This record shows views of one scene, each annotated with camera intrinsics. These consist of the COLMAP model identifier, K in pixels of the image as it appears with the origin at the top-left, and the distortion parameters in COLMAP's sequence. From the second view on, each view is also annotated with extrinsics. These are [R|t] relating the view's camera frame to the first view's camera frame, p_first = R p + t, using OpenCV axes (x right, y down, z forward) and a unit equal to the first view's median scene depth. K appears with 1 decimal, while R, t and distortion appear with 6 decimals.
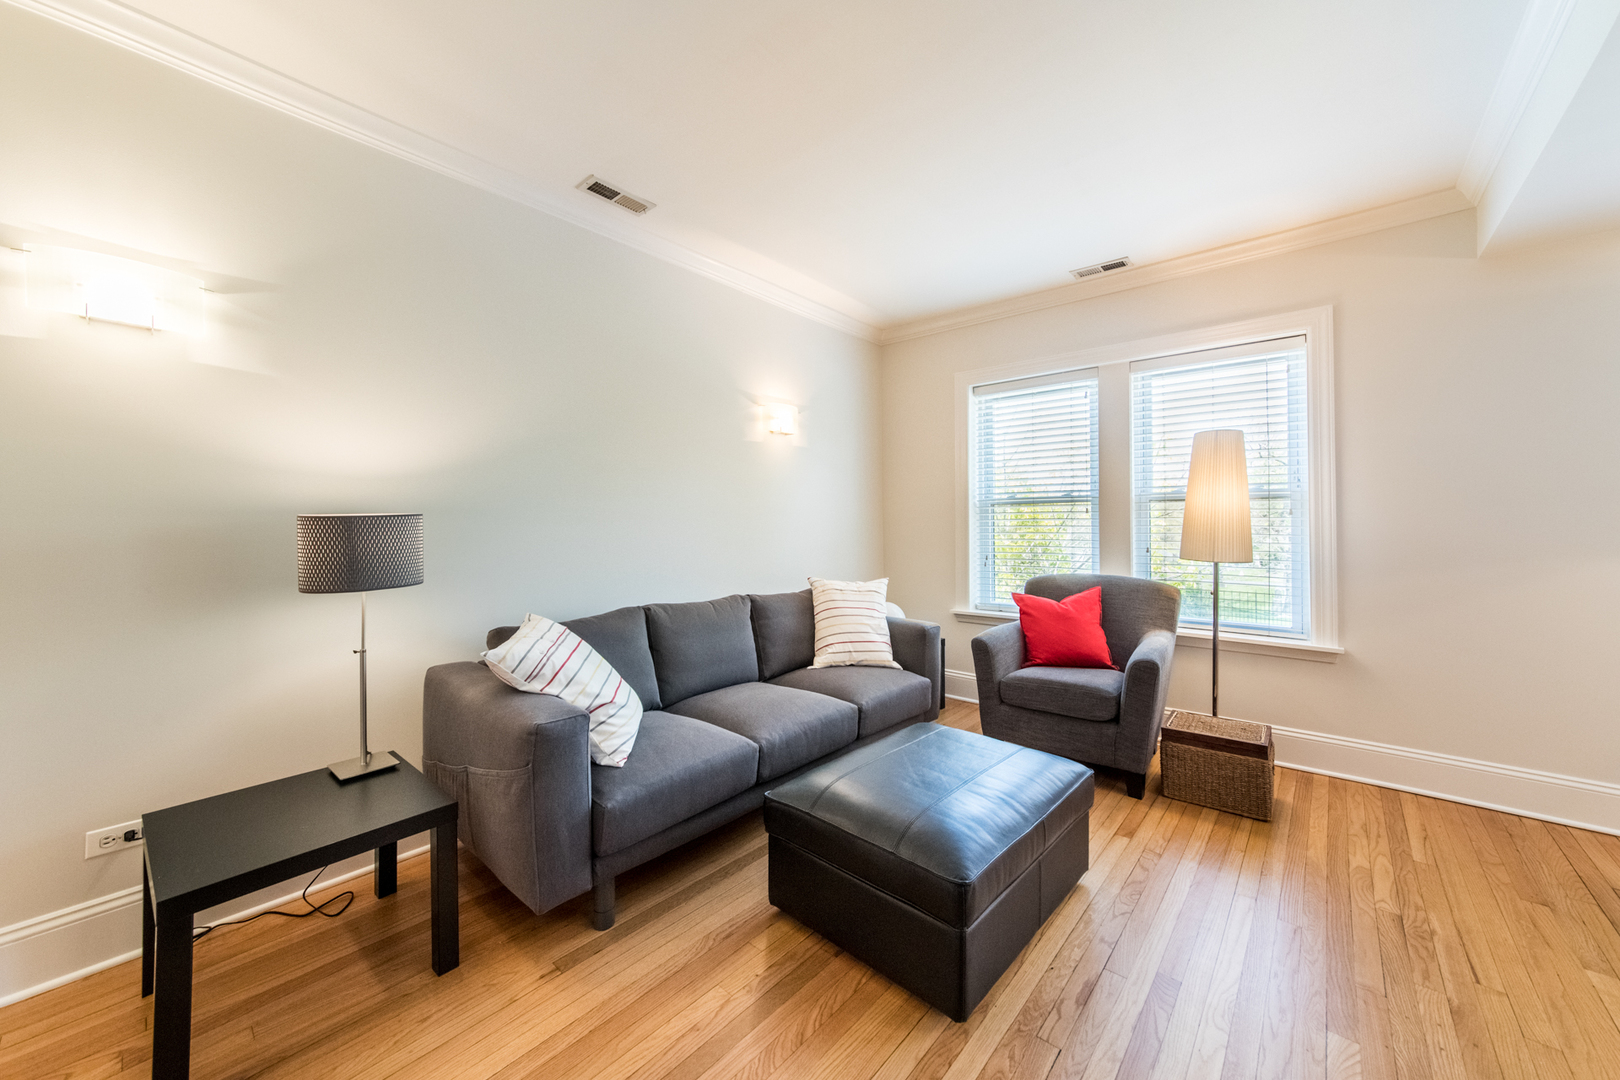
lens RADIAL K [[584.0, 0, 803.8], [0, 584.0, 524.8], [0, 0, 1]] dist [-0.005421, 0.000240]
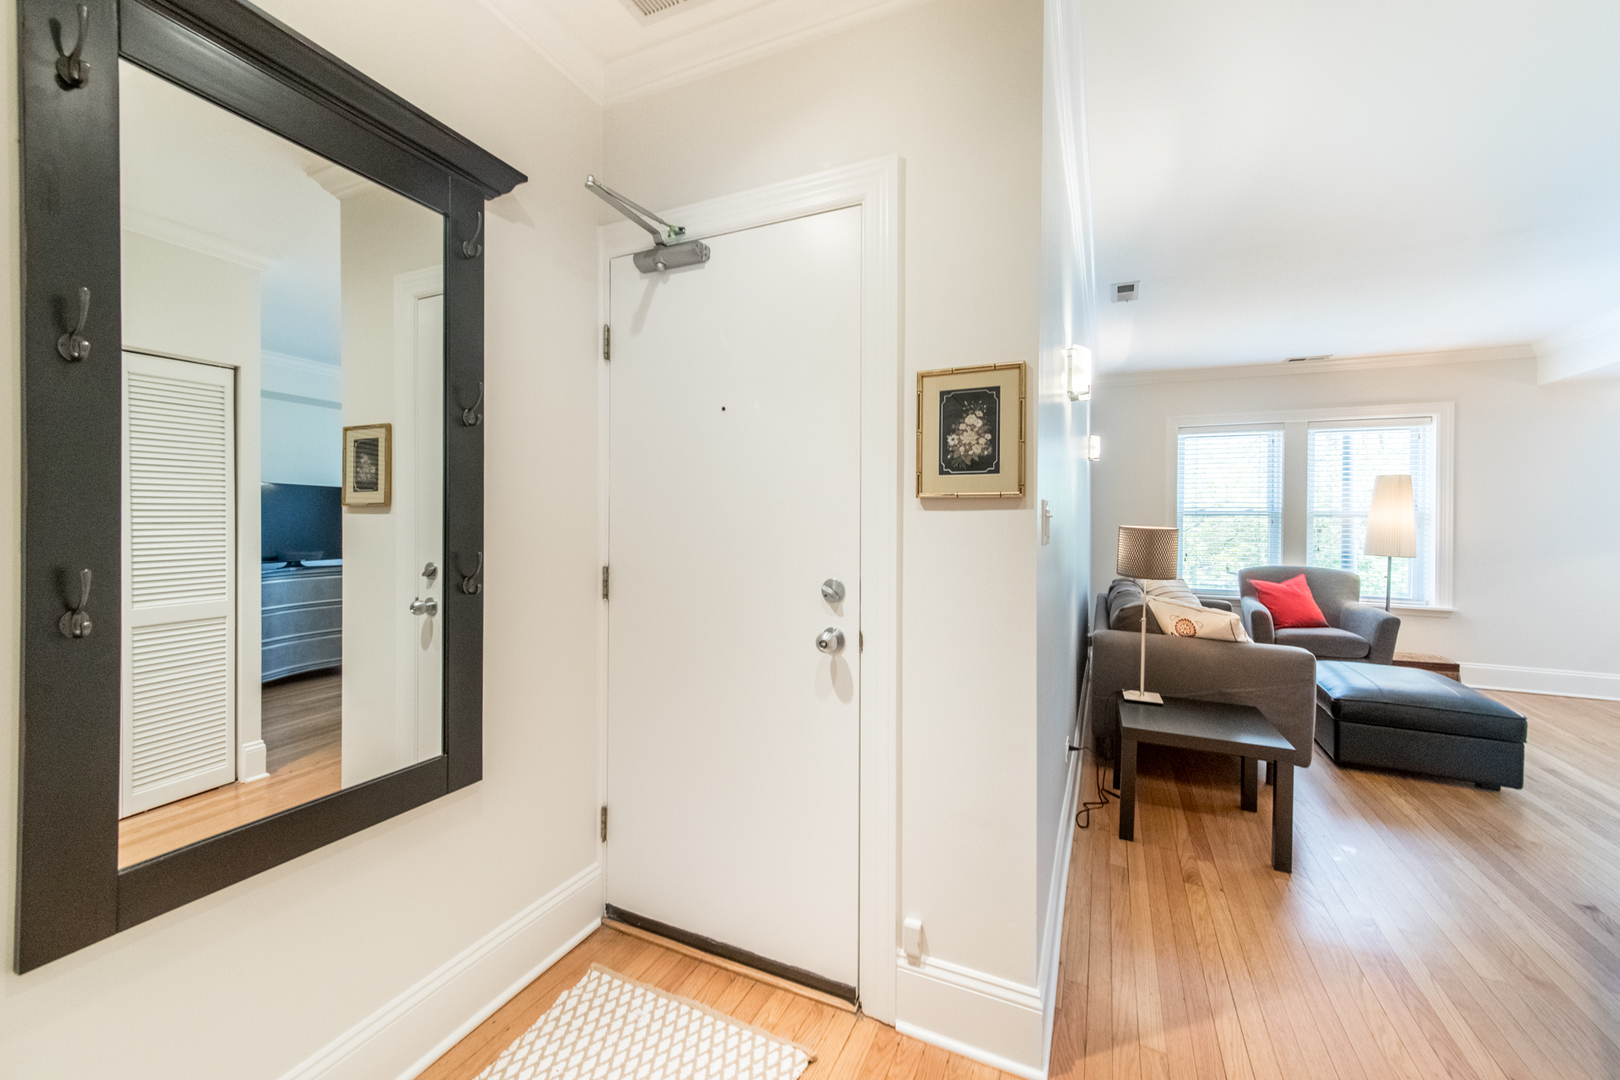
lens RADIAL K [[604.0, 0, 833.8], [0, 604.0, 534.8], [0, 0, 1]] dist [-0.007008, 0.000609]
pose [[0.958740, -0.001052, 0.284282, -1.193112], [-0.005586, 0.999730, 0.022537, -0.026389], [-0.284229, -0.023195, 0.958476, -0.136757]]
